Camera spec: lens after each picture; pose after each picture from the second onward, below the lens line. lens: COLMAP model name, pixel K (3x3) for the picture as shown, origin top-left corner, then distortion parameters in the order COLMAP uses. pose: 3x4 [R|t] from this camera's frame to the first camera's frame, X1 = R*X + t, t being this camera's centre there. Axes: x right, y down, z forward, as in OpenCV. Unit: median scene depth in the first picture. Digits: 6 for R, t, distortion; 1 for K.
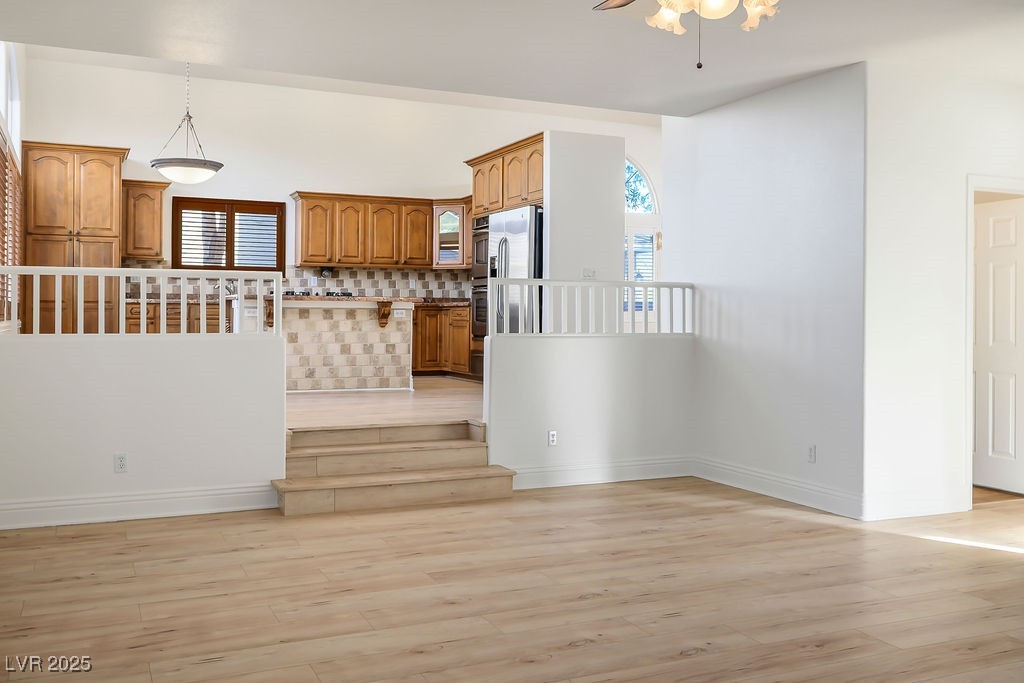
lens RADIAL K [[922.2, 0, 504.2], [0, 922.2, 314.4], [0, 0, 1]] dist [0.003560, -0.010484]
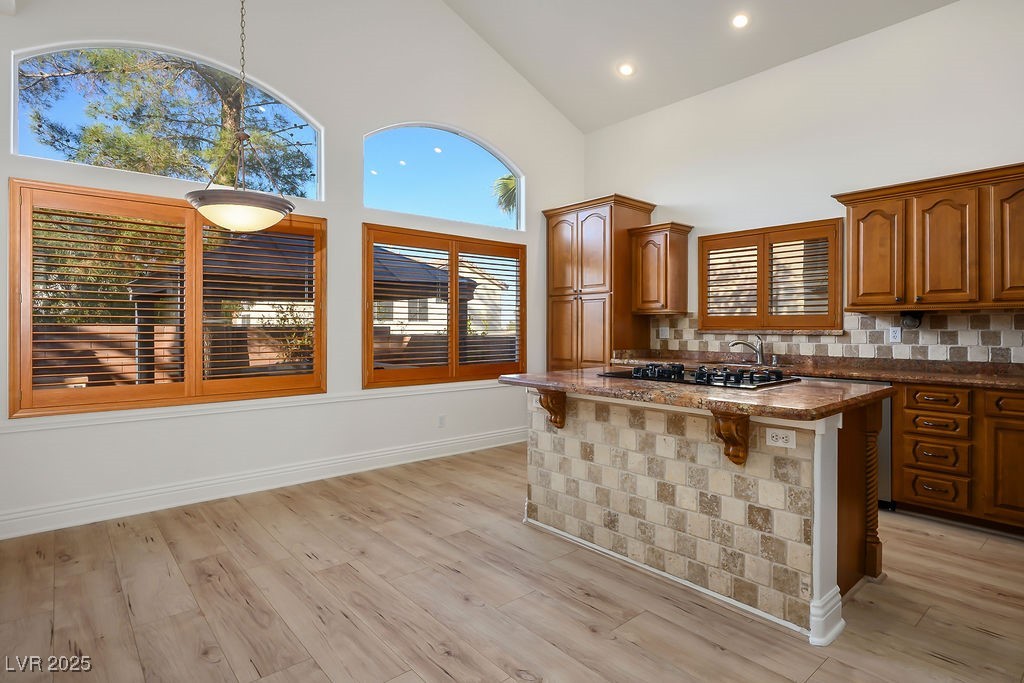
lens RADIAL K [[537.3, 0, 533.3], [0, 537.3, 326.0], [0, 0, 1]] dist [0.001752, 0.000714]
pose [[0.287992, -0.007830, -0.957601, 0.085575], [0.003805, 0.999968, -0.007032, -0.050368], [0.957625, -0.001618, 0.288013, 0.835096]]
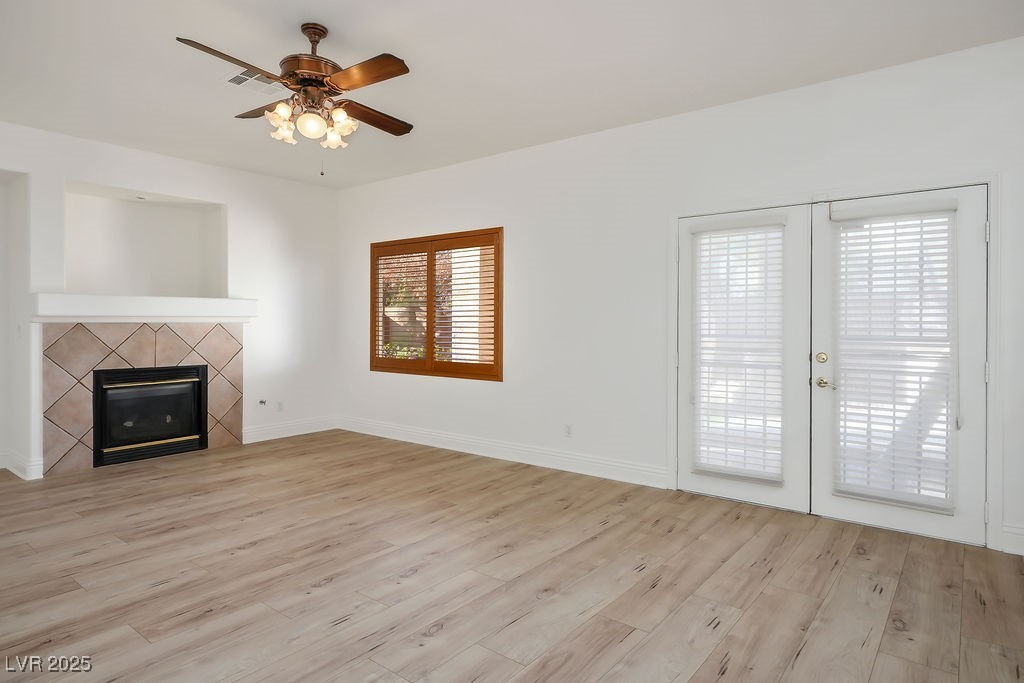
lens RADIAL K [[583.5, 0, 511.6], [0, 583.5, 330.5], [0, 0, 1]] dist [0.002790, 0.001785]
pose [[-0.882423, -0.002516, -0.470451, 0.224927], [-0.005967, 0.999965, 0.005844, 0.000705], [0.470419, 0.007964, -0.882407, 1.164310]]
